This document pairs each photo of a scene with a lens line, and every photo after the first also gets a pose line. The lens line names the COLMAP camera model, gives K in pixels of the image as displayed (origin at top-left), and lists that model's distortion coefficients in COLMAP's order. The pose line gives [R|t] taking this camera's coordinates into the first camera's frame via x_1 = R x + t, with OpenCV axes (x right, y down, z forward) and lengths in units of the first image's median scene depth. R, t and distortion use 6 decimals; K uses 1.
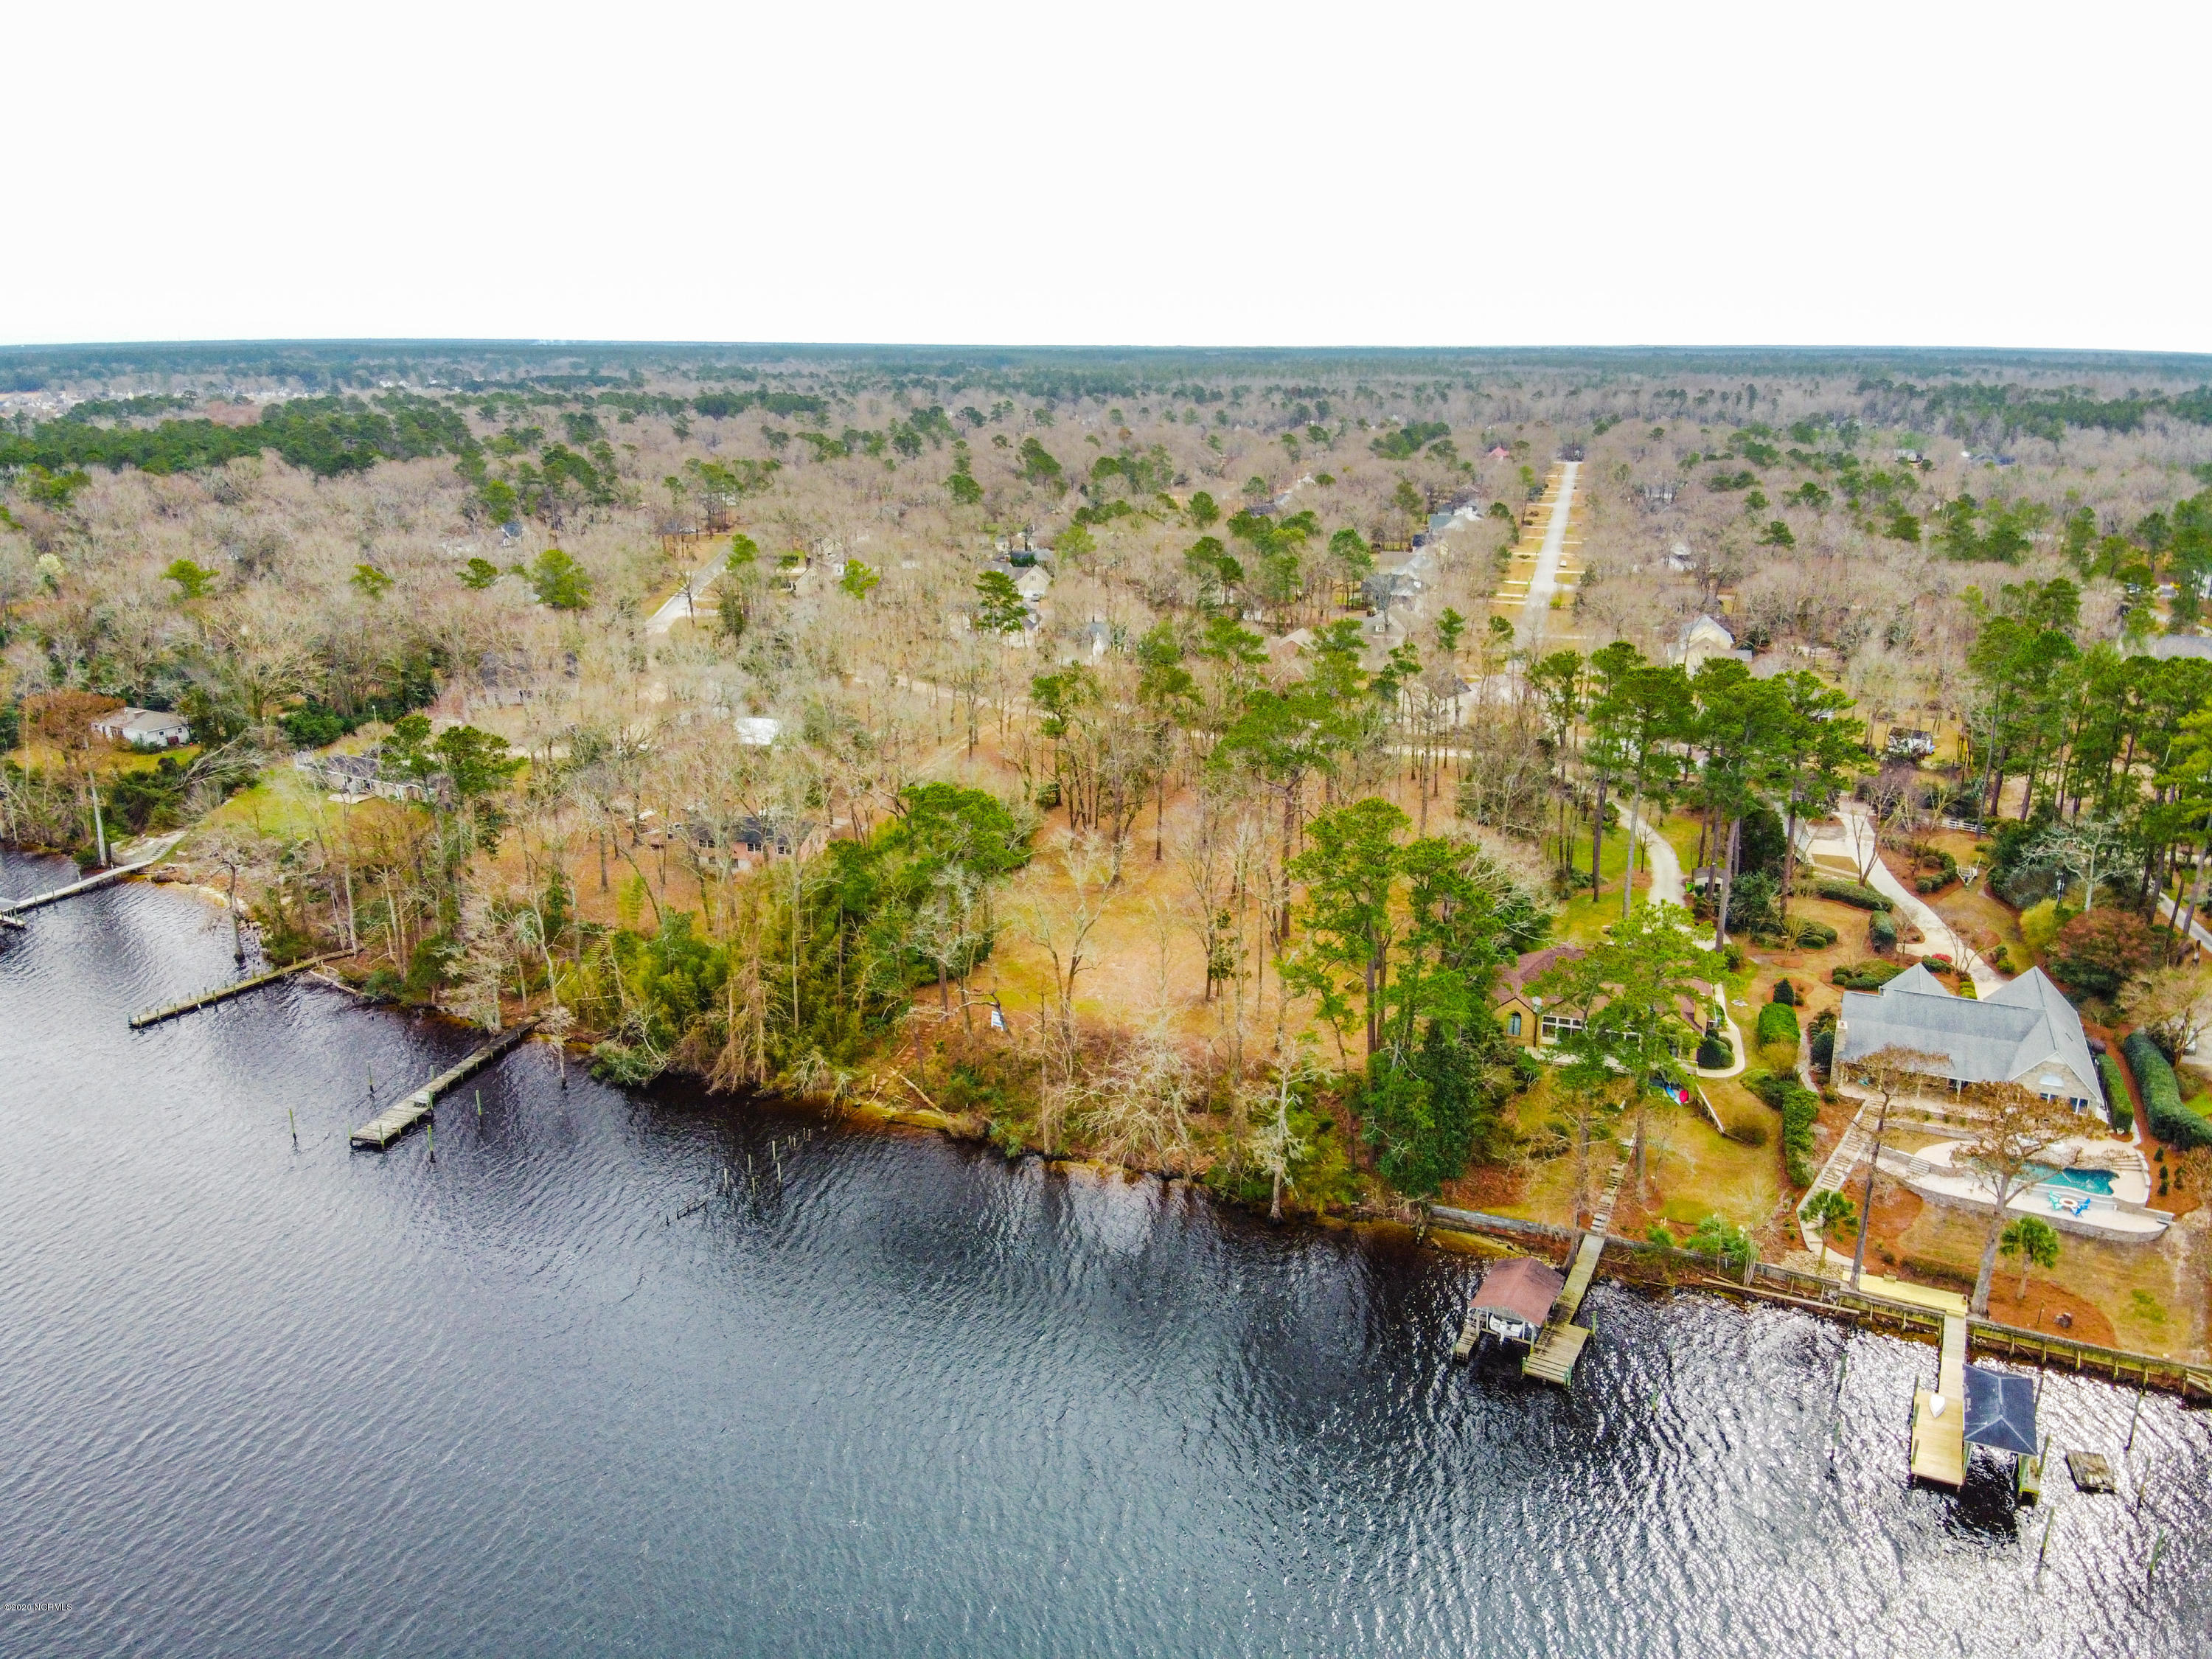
lens RADIAL K [[1656.8, 0, 1118.0], [0, 1656.8, 825.9], [0, 0, 1]] dist [0.094968, -0.188560]
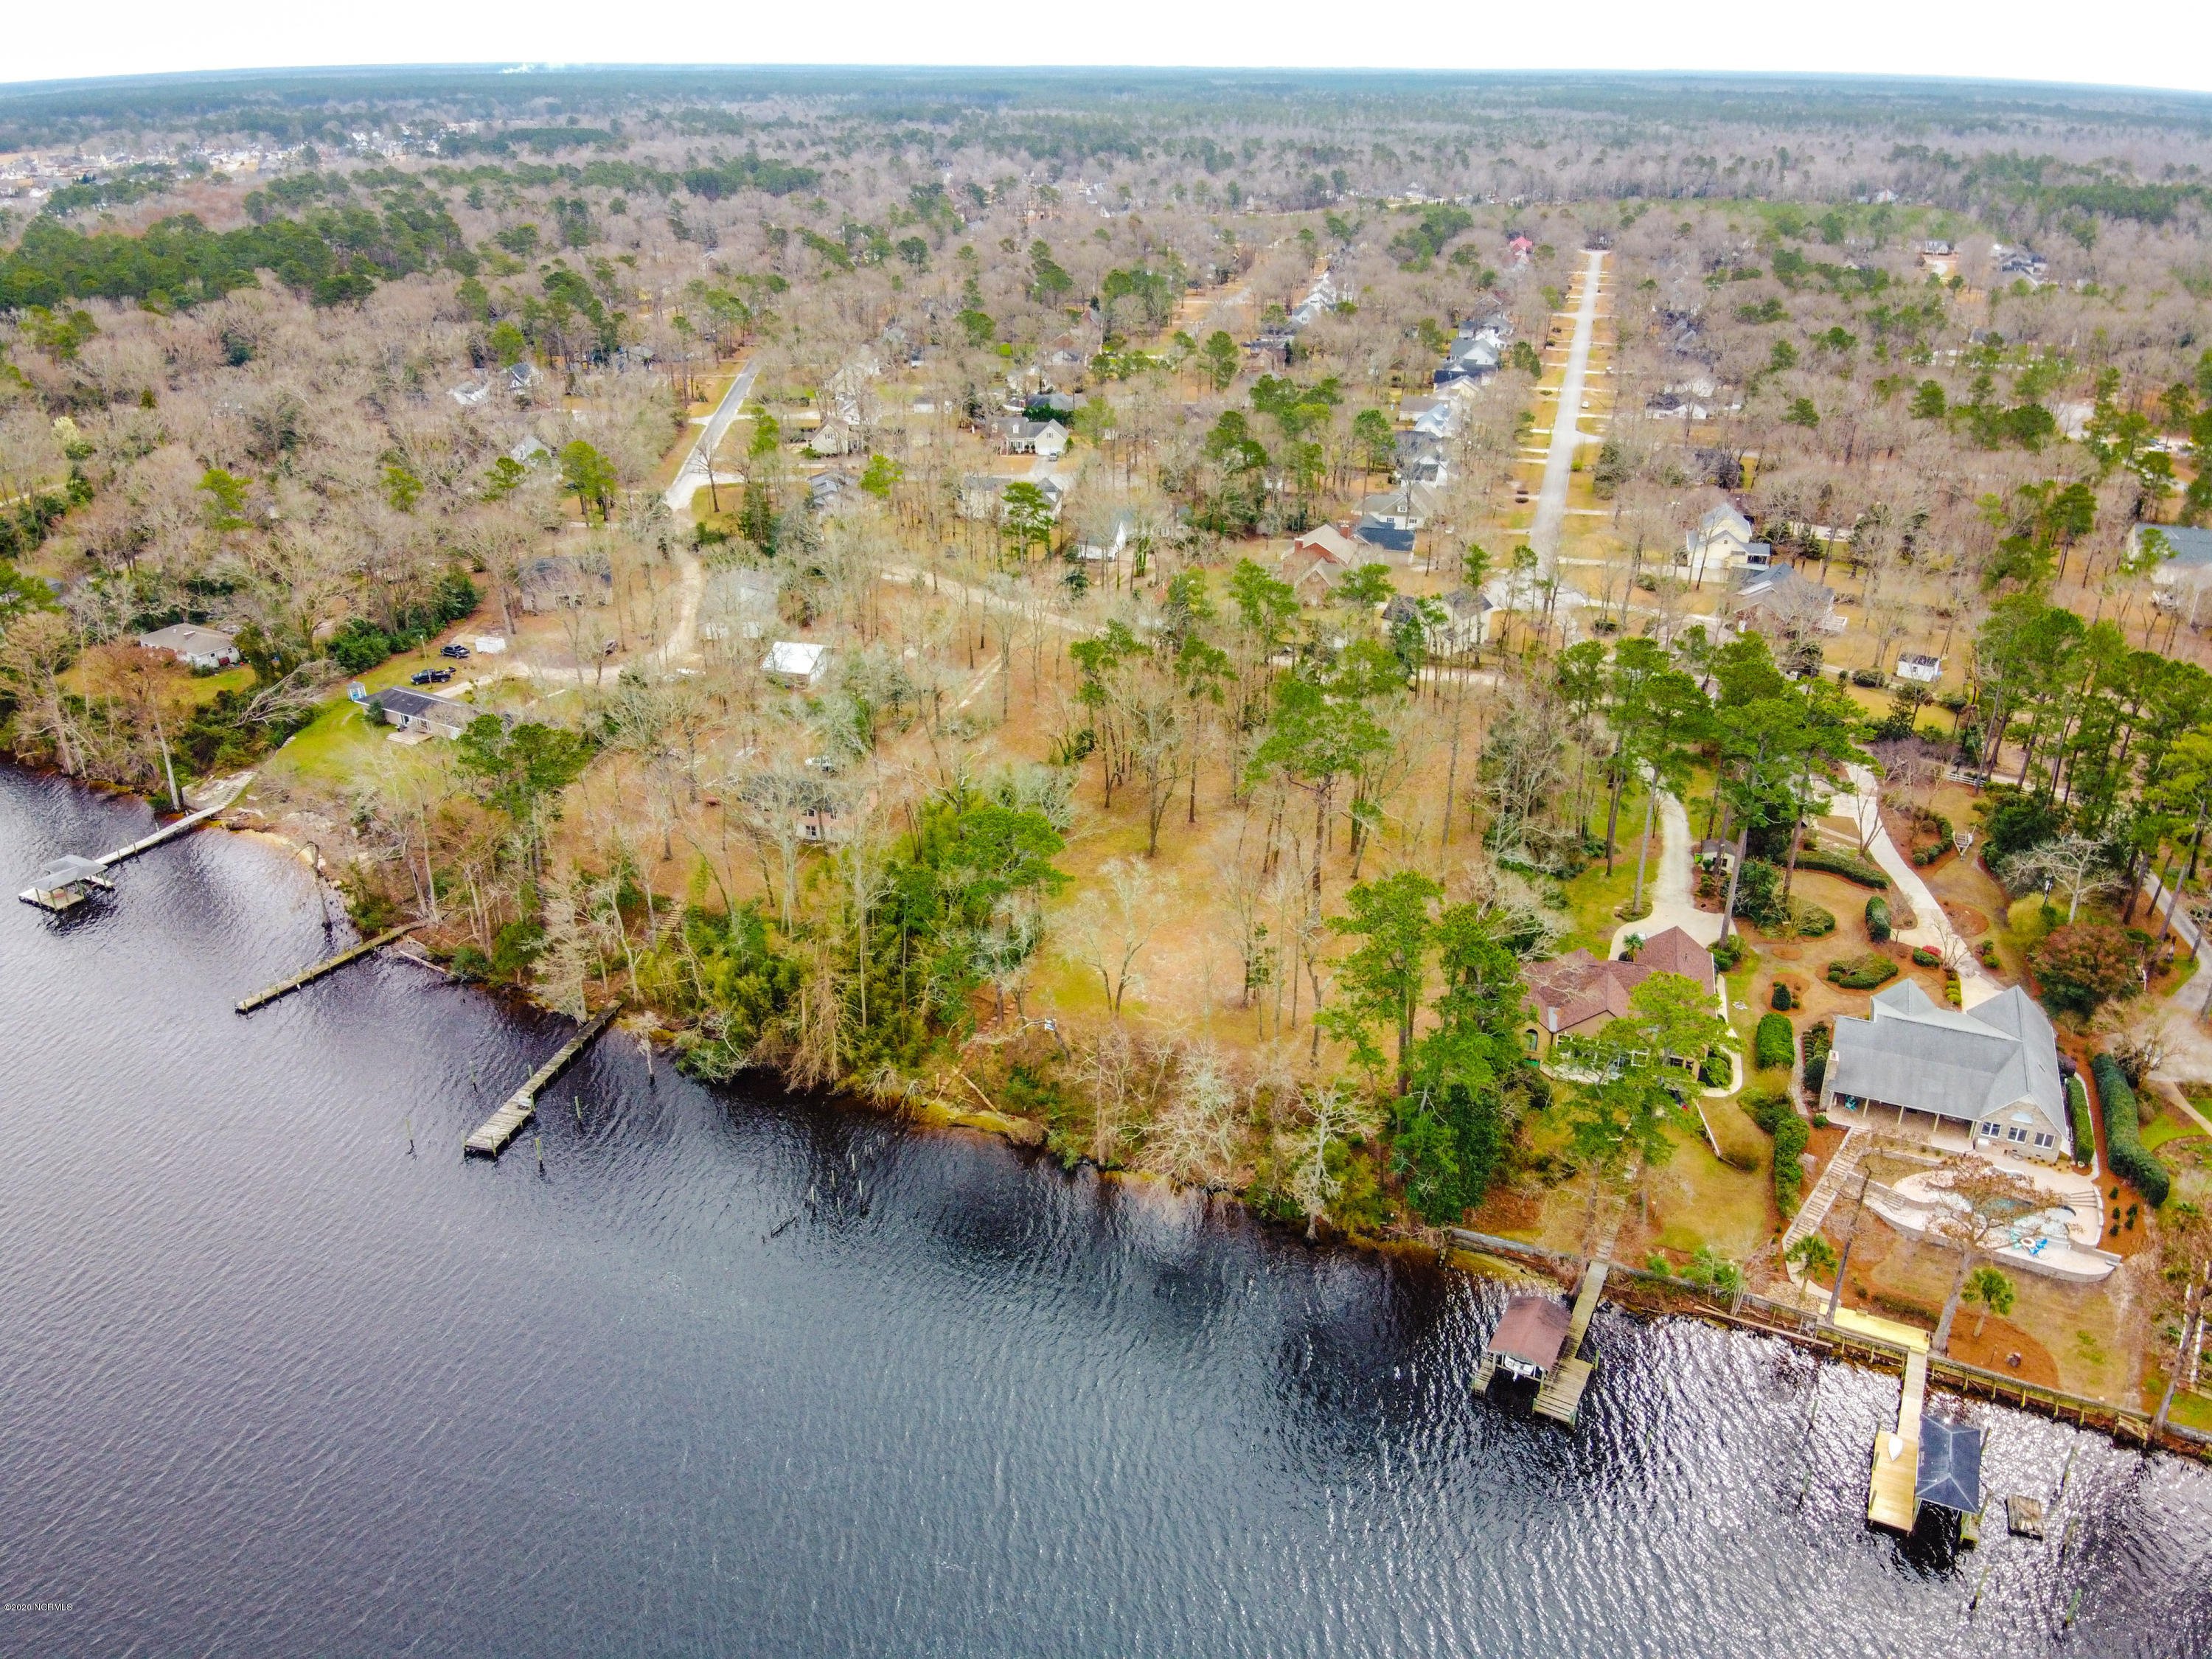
lens RADIAL K [[1656.8, 0, 1118.0], [0, 1656.8, 825.9], [0, 0, 1]] dist [0.094968, -0.188560]
pose [[1.000000, 0.000535, 0.000241, -0.028985], [-0.000565, 0.989277, 0.146053, -0.166398], [-0.000160, -0.146053, 0.989277, -0.047614]]
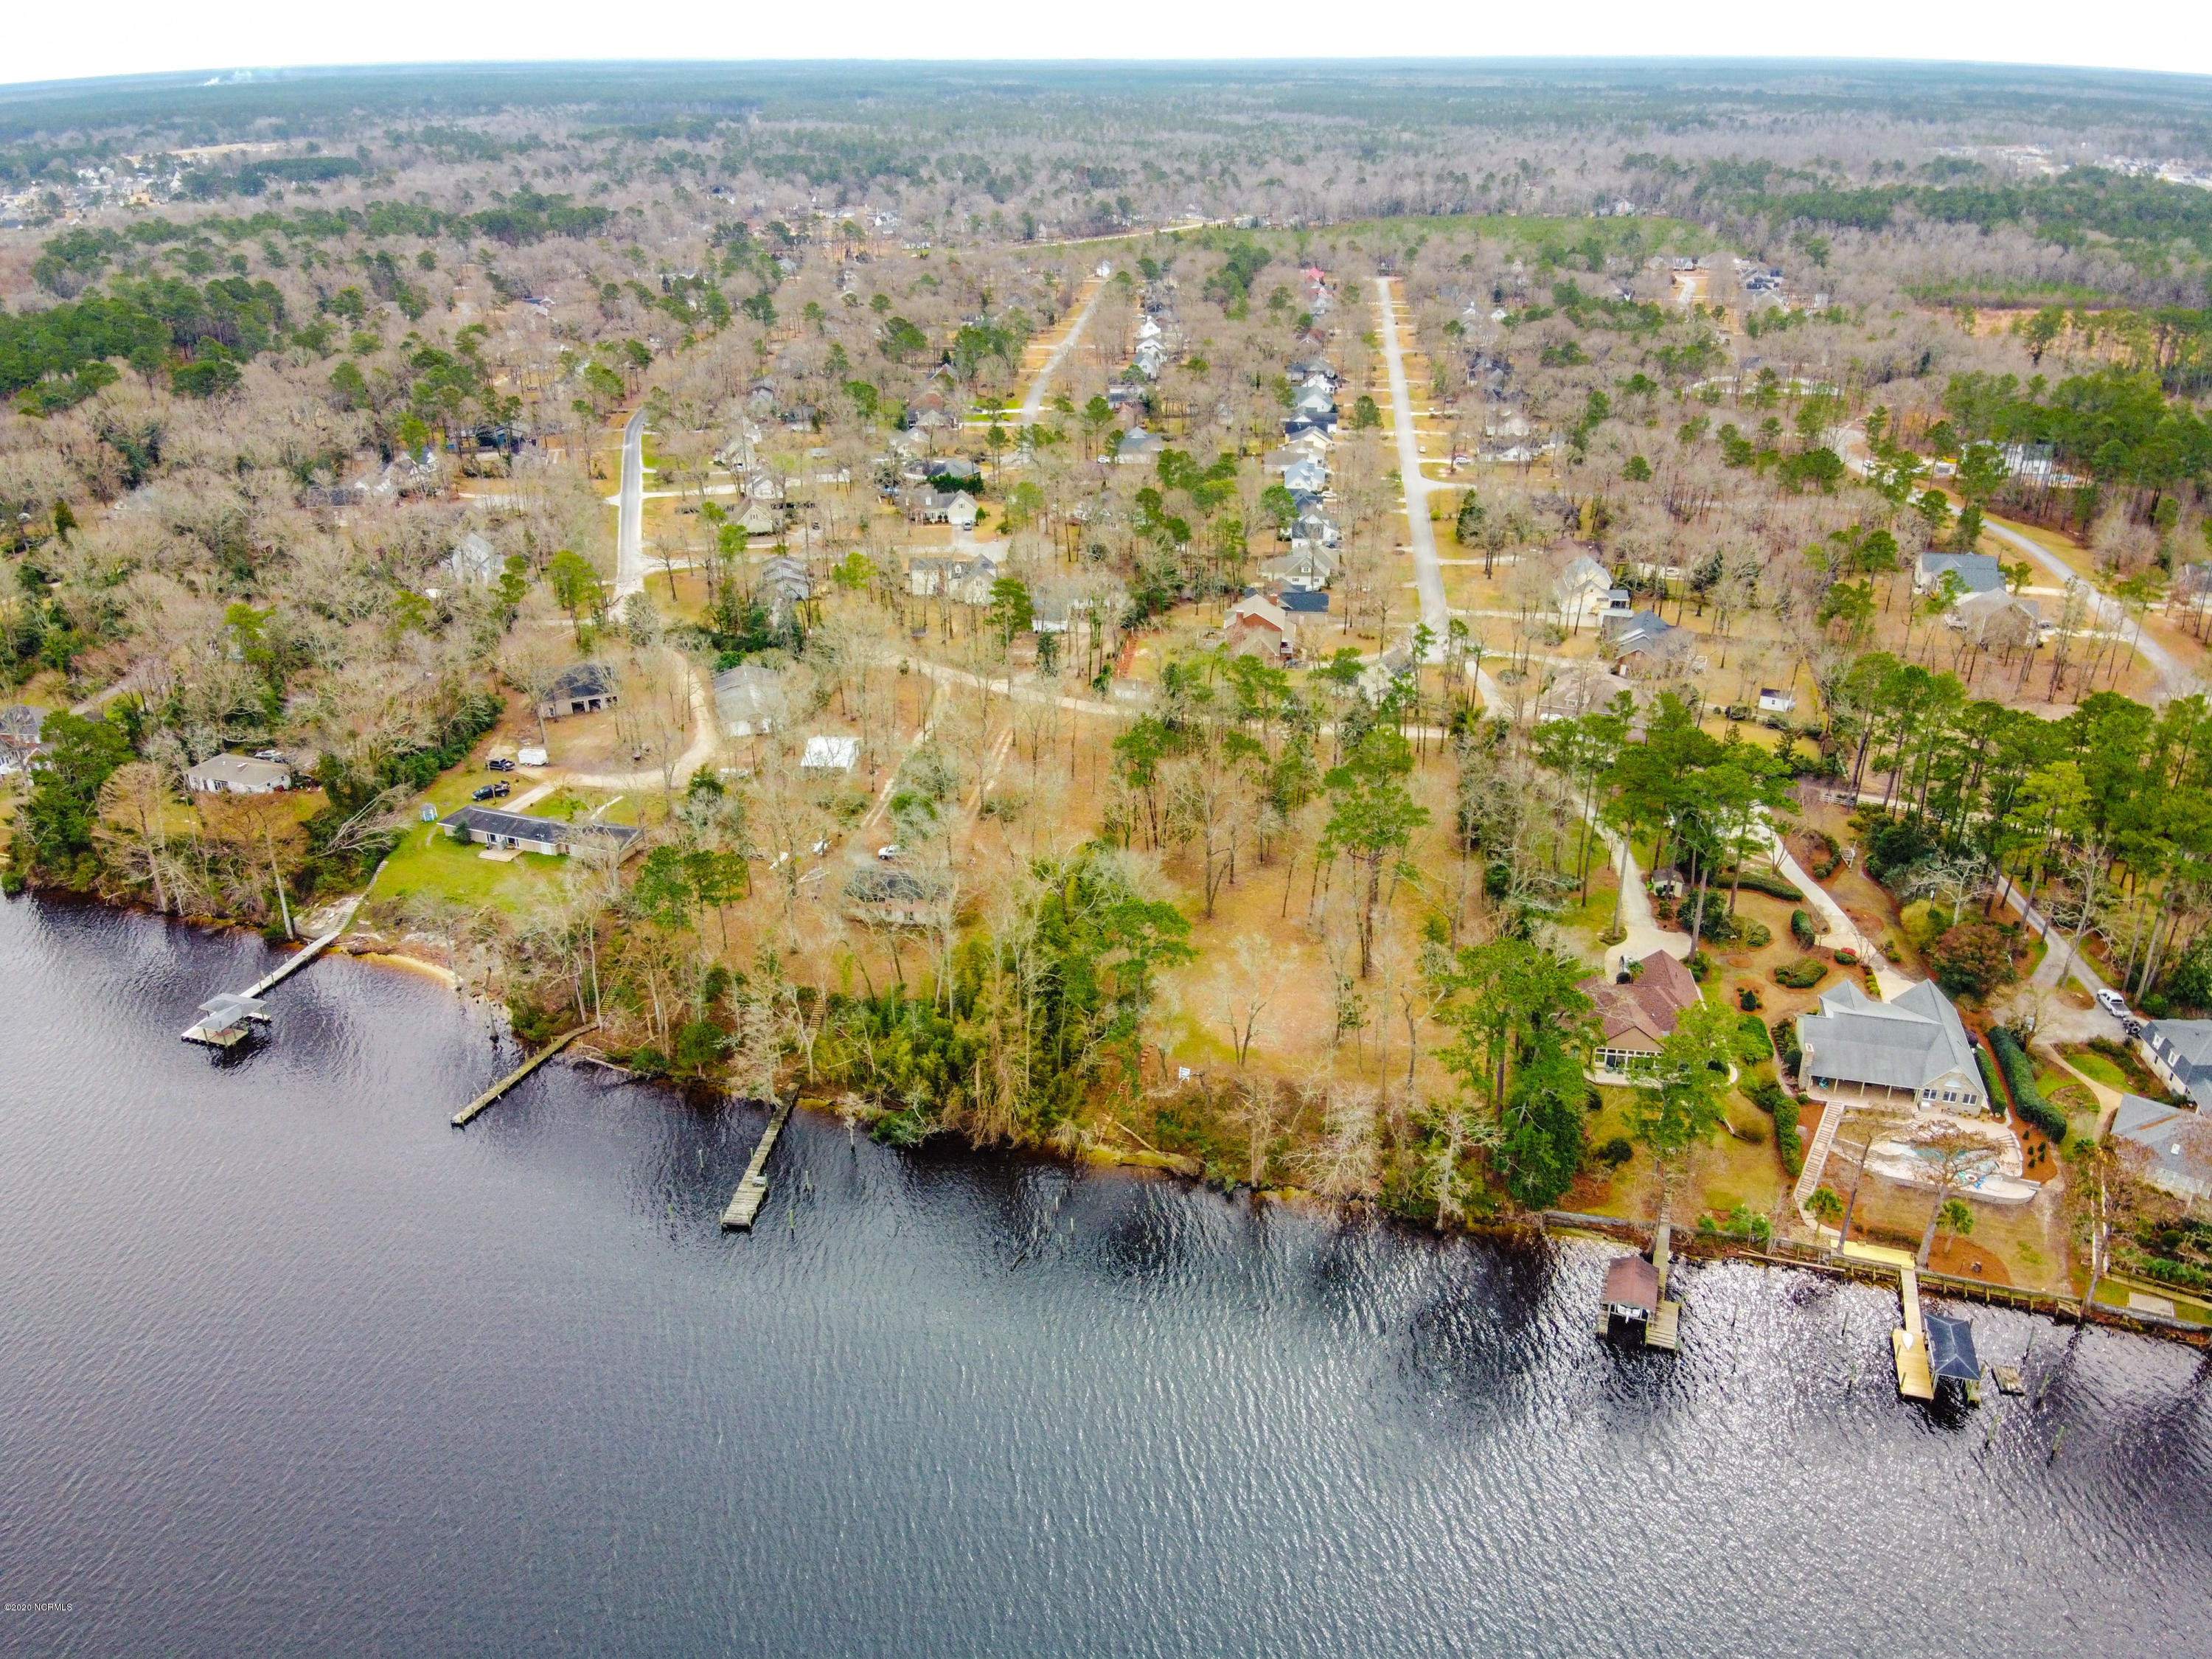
lens RADIAL K [[1656.8, 0, 1118.0], [0, 1656.8, 825.9], [0, 0, 1]] dist [0.094968, -0.188560]
pose [[0.988674, -0.070098, 0.132700, -0.281615], [0.049237, 0.986778, 0.154417, -0.276982], [-0.141770, -0.146134, 0.979054, -0.240309]]
